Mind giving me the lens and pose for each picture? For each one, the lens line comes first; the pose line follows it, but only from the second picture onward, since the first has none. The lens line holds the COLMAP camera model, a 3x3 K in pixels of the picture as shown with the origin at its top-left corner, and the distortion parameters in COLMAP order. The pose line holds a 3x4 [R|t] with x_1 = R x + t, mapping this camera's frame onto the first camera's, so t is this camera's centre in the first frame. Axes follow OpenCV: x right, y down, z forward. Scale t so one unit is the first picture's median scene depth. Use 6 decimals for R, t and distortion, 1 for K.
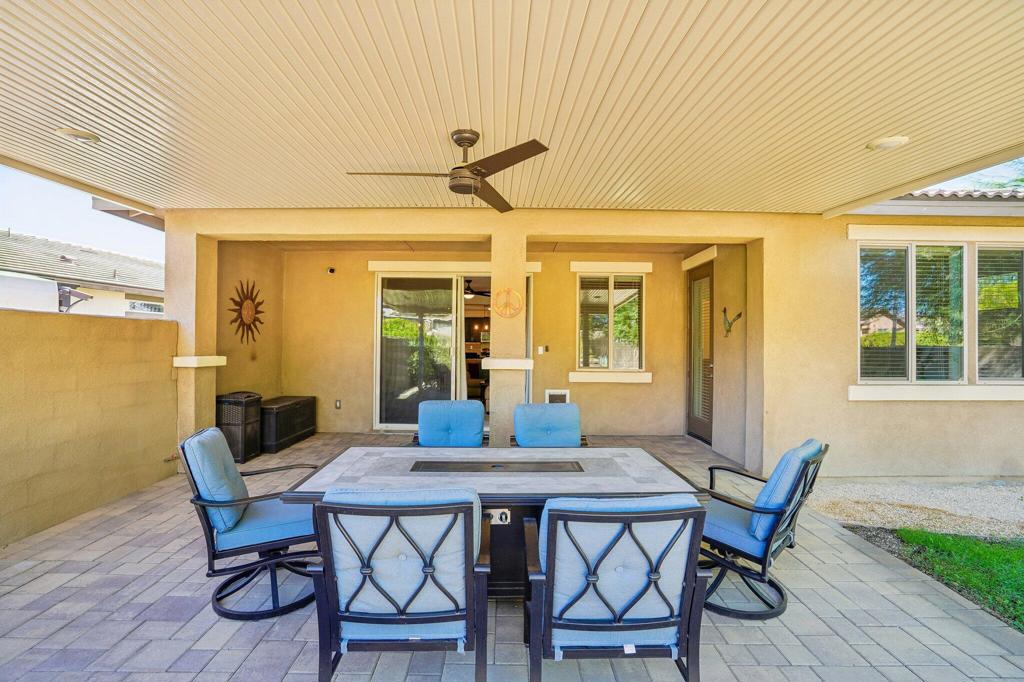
lens RADIAL K [[483.0, 0, 512.0], [0, 483.0, 341.0], [0, 0, 1]] dist [-0.030661, 0.000457]
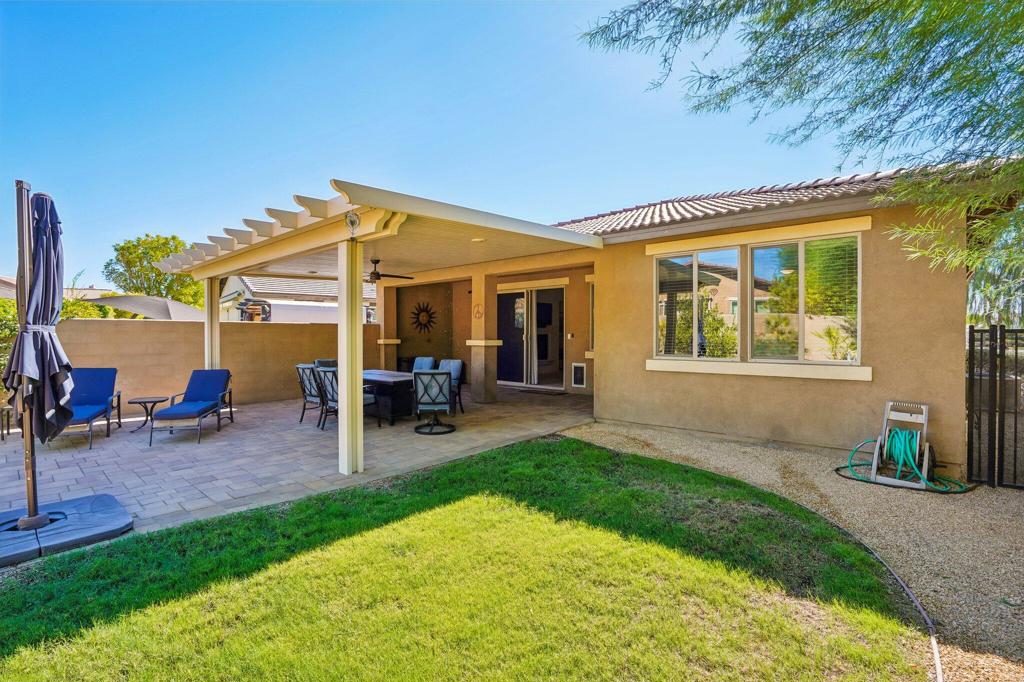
lens RADIAL K [[483.0, 0, 512.0], [0, 483.0, 341.0], [0, 0, 1]] dist [-0.030661, 0.000457]
pose [[0.738358, 0.001174, -0.674408, 1.379403], [0.012548, 0.999801, 0.015479, 0.011570], [0.674292, -0.019892, 0.738197, -0.327906]]
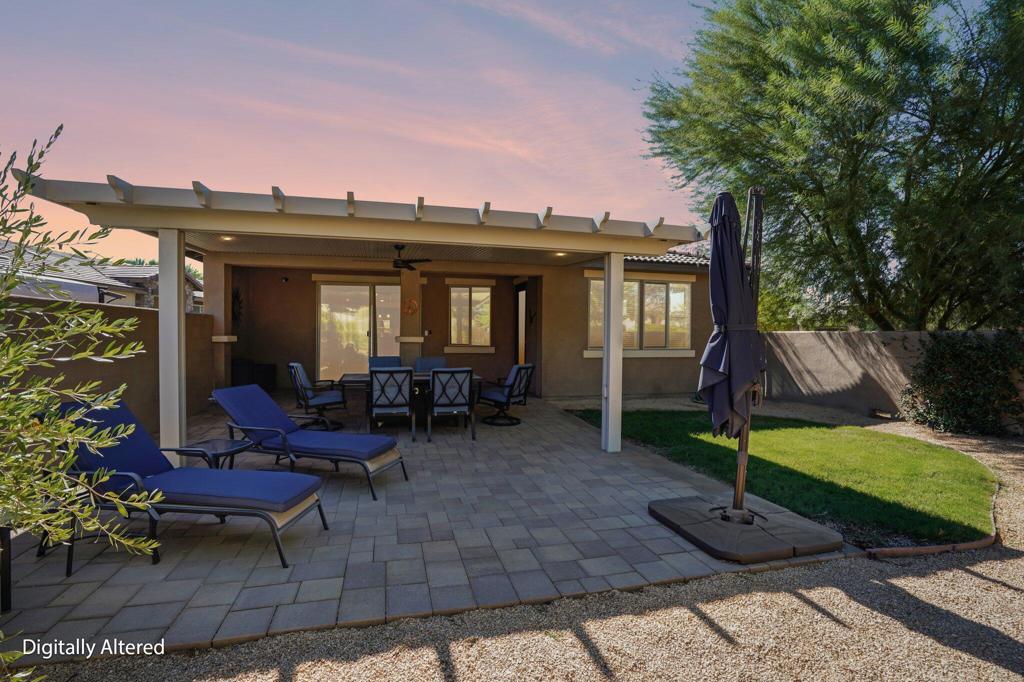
lens RADIAL K [[483.0, 0, 512.0], [0, 483.0, 341.0], [0, 0, 1]] dist [-0.030661, 0.000457]
pose [[0.970549, -0.002637, 0.240890, -0.073339], [-0.004646, 0.999549, 0.029662, -0.003993], [-0.240860, -0.029908, 0.970099, -0.894428]]
